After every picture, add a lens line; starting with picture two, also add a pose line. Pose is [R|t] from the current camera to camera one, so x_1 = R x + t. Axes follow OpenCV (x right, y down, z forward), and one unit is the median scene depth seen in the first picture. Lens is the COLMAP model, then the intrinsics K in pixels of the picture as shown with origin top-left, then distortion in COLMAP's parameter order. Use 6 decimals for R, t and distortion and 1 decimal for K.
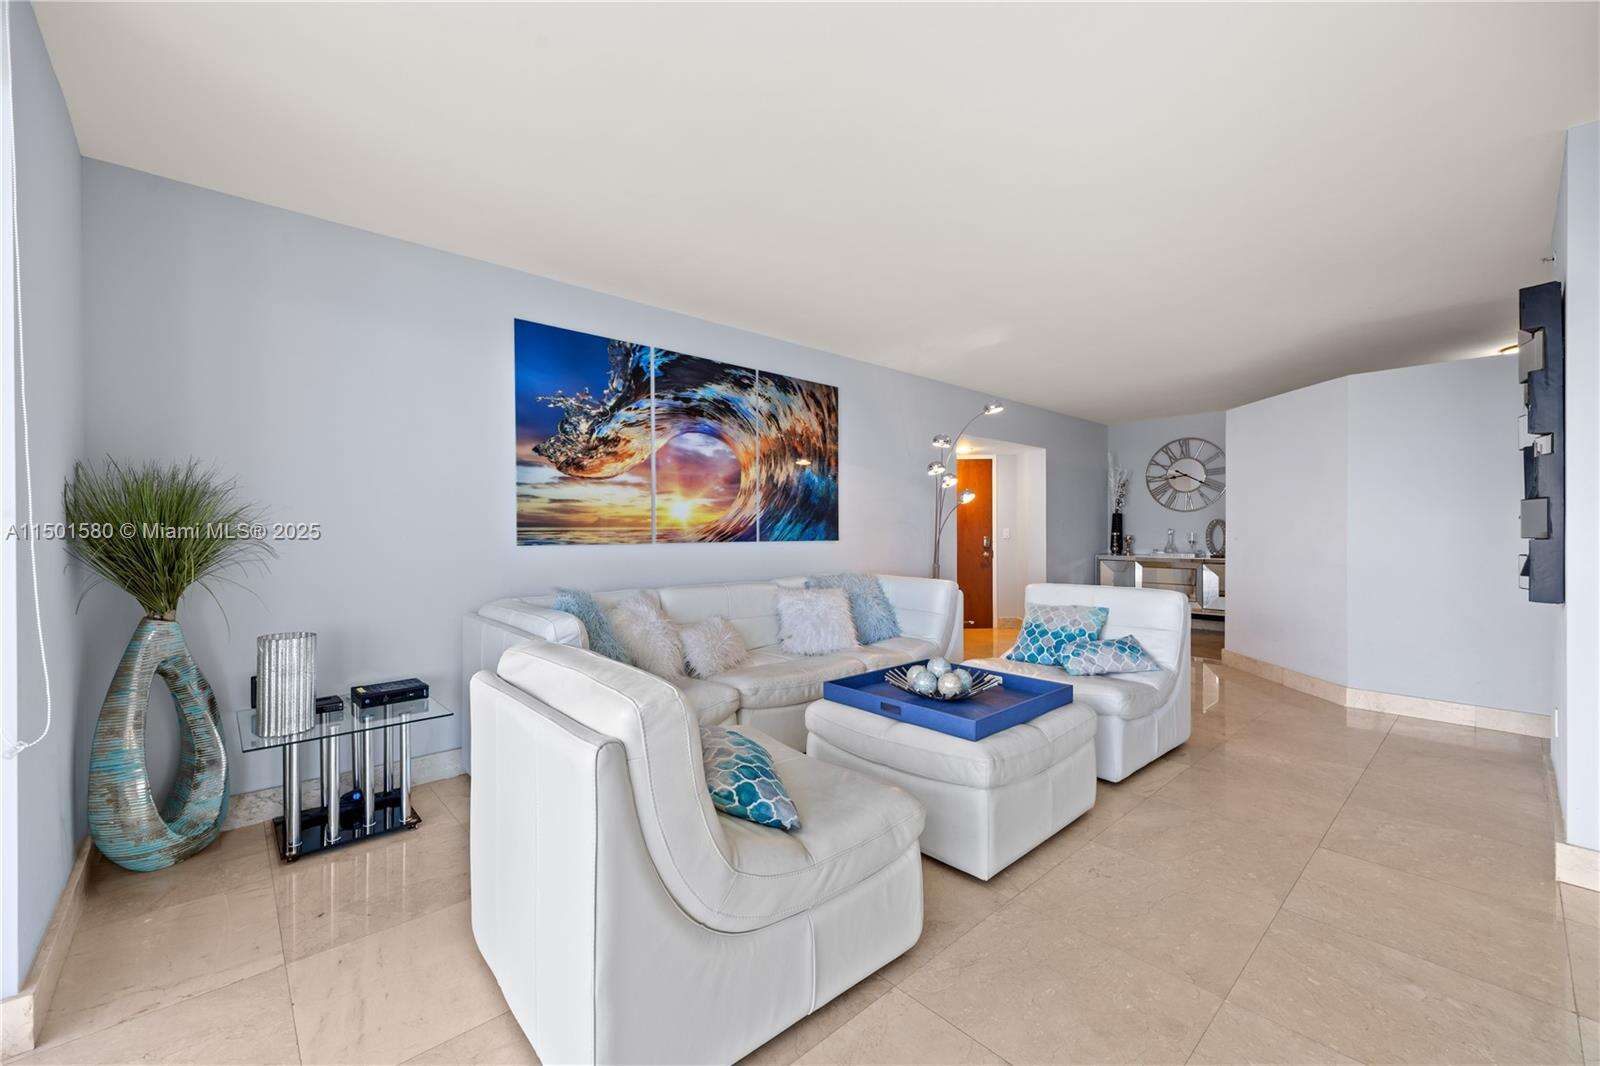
lens RADIAL K [[645.6, 0, 796.4], [0, 645.6, 539.2], [0, 0, 1]] dist [0.006687, 0.000069]
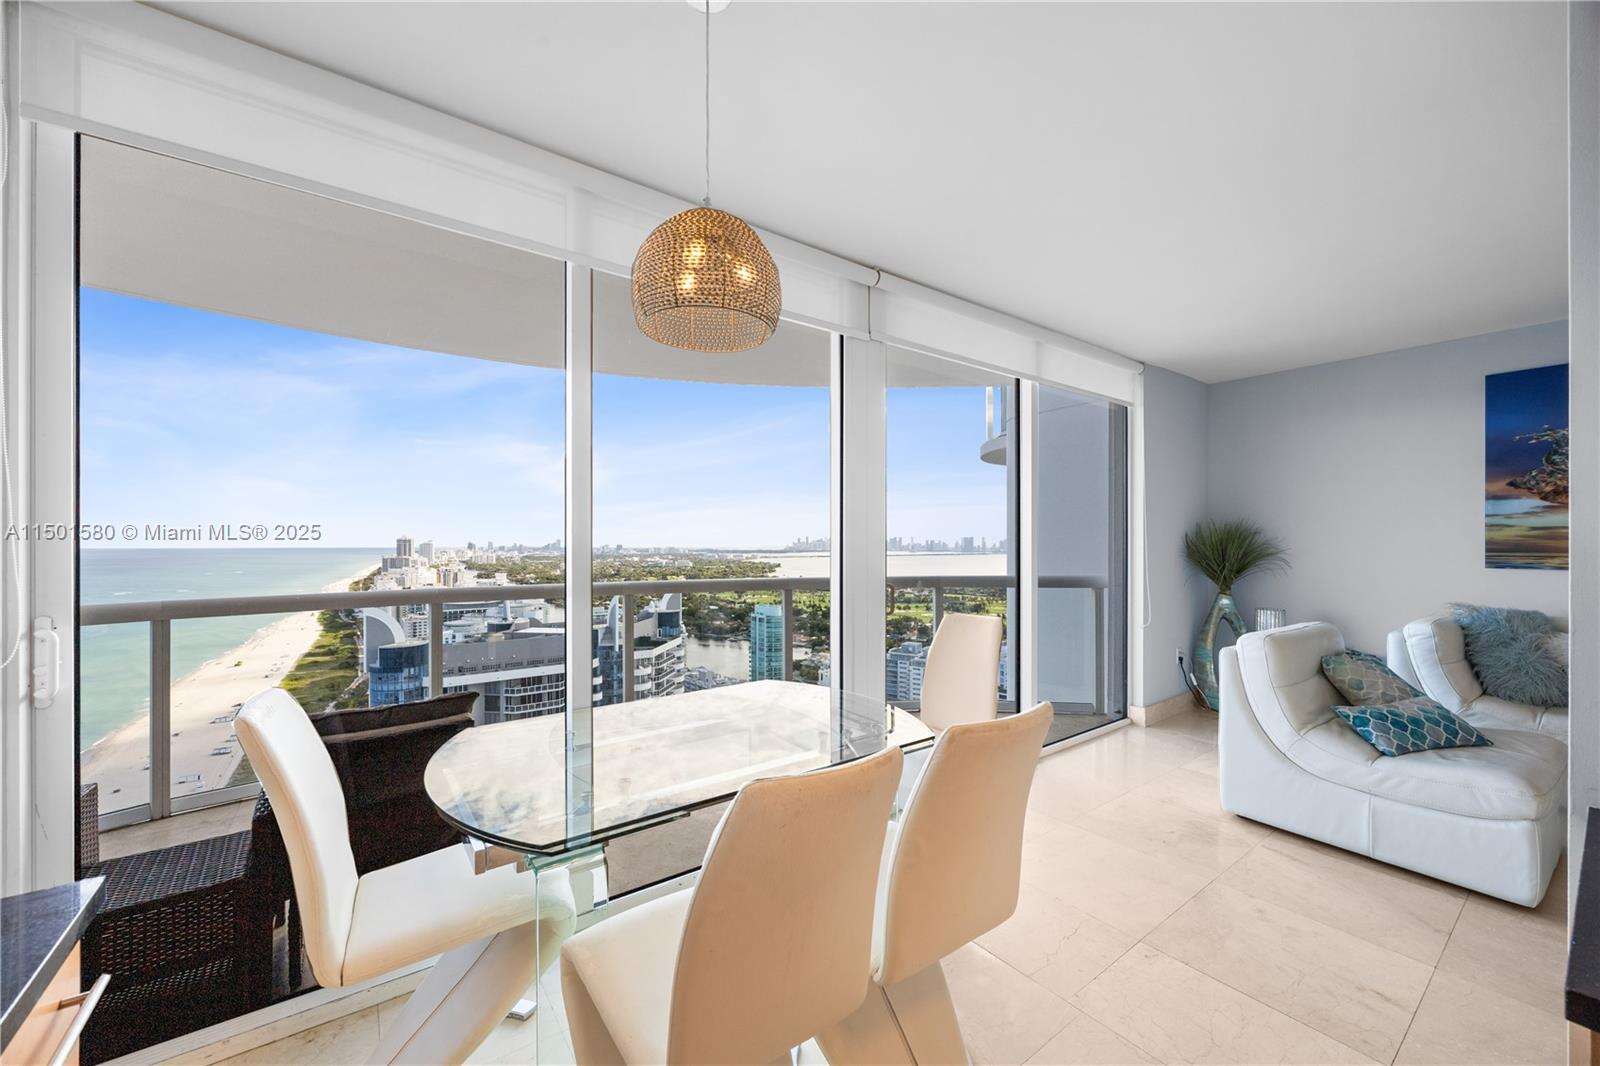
lens RADIAL K [[610.4, 0, 788.9], [0, 610.4, 534.4], [0, 0, 1]] dist [-0.003140, 0.000046]
pose [[-0.105962, -0.006997, -0.994346, 0.759526], [-0.010846, 0.999924, -0.005880, -0.029047], [0.994311, 0.010161, -0.106030, -0.139955]]
